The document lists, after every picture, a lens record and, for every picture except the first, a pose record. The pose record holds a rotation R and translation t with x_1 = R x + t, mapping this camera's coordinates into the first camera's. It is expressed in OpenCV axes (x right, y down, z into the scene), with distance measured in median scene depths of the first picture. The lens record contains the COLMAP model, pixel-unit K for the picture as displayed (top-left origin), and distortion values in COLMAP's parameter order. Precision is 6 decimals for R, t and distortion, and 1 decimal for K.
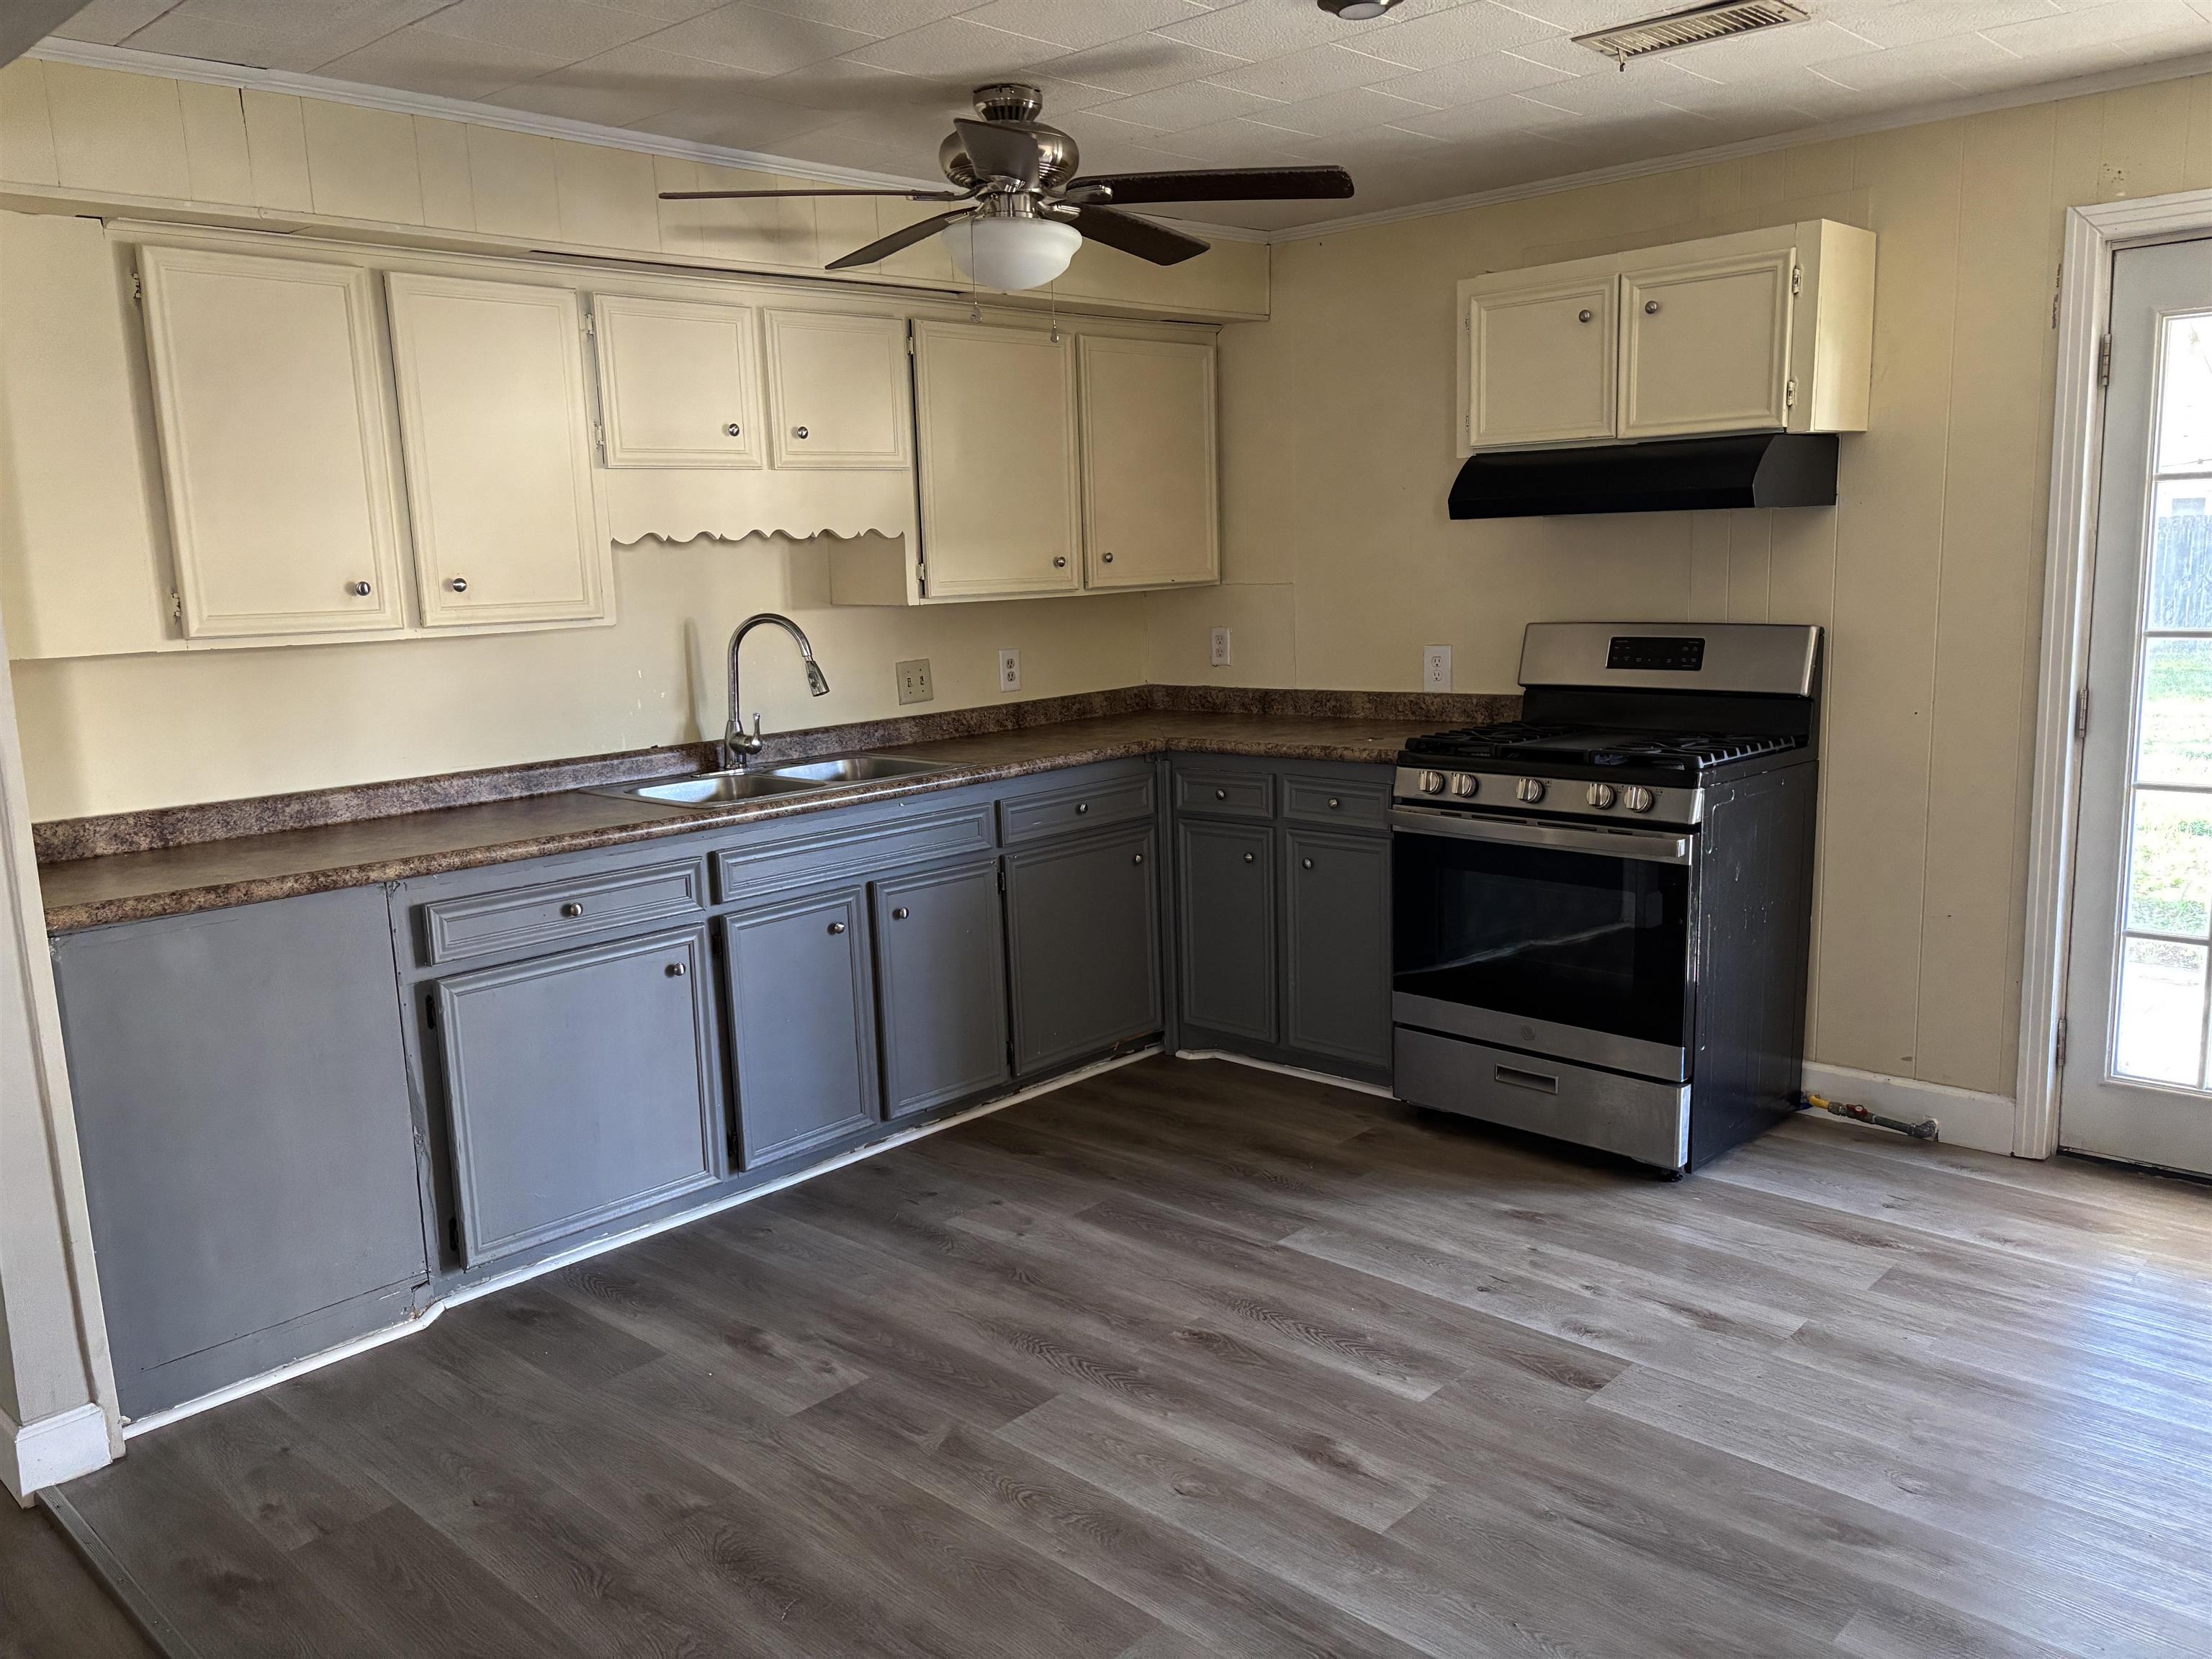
lens RADIAL K [[1689.8, 0, 1106.0], [0, 1689.8, 829.5], [0, 0, 1]] dist [0.026792, -0.000677]
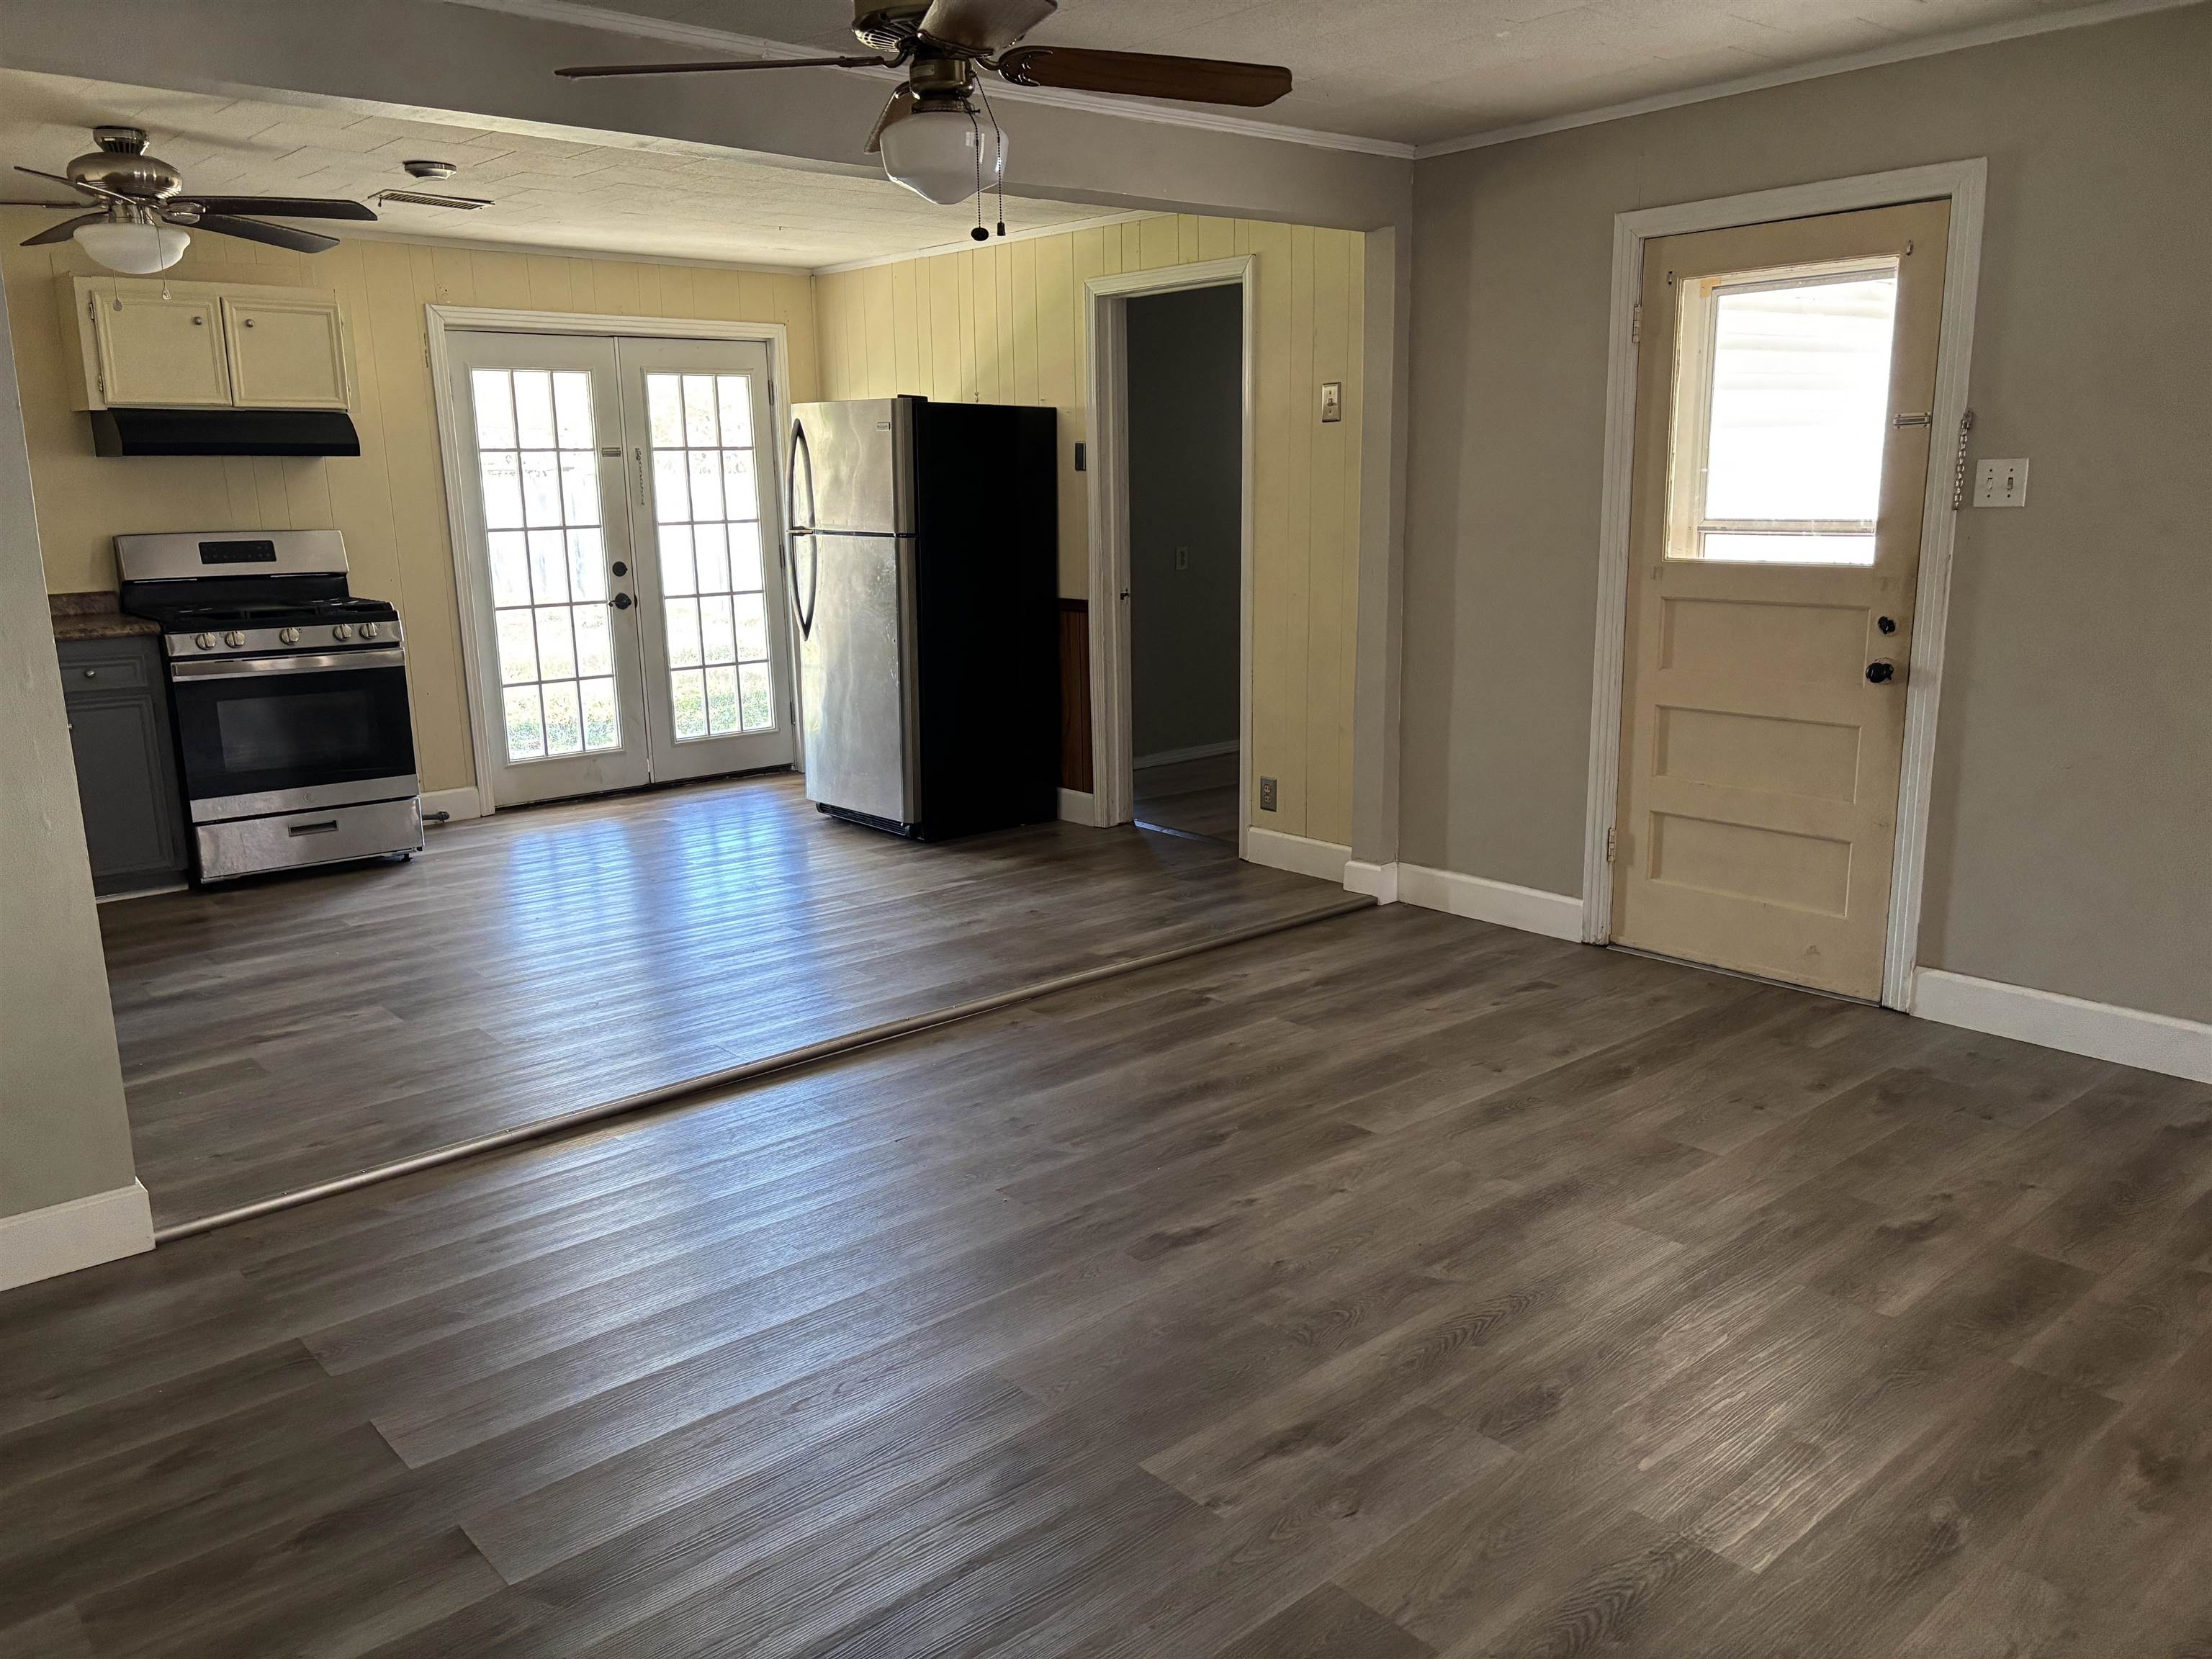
lens RADIAL K [[1689.8, 0, 1106.0], [0, 1689.8, 829.5], [0, 0, 1]] dist [0.026792, -0.000677]
pose [[0.089769, -0.176456, 0.980206, -1.217885], [0.179625, 0.970910, 0.158332, 0.035570], [-0.979631, 0.161856, 0.118854, 0.123428]]
